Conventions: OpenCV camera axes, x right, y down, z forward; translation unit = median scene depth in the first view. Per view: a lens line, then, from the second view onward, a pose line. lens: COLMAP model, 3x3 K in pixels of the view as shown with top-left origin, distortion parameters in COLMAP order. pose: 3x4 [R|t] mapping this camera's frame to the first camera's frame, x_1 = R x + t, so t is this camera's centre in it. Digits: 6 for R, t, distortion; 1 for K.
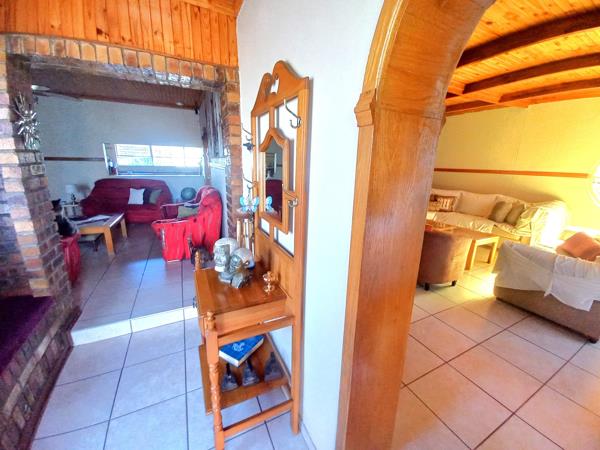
lens RADIAL K [[235.9, 0, 303.7], [0, 235.9, 225.4], [0, 0, 1]] dist [-0.011013, -0.005333]
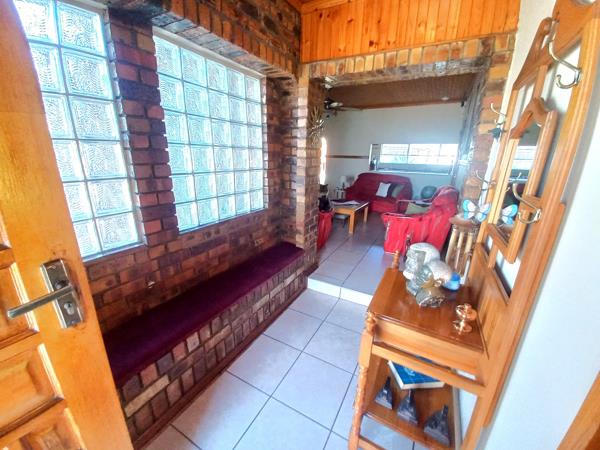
lens RADIAL K [[235.9, 0, 302.1], [0, 235.9, 226.3], [0, 0, 1]] dist [-0.011013, -0.005333]
pose [[0.564966, 0.223408, -0.794294, 0.063419], [-0.215436, 0.969195, 0.119367, -0.010203], [0.796493, 0.103681, 0.595692, 0.115600]]
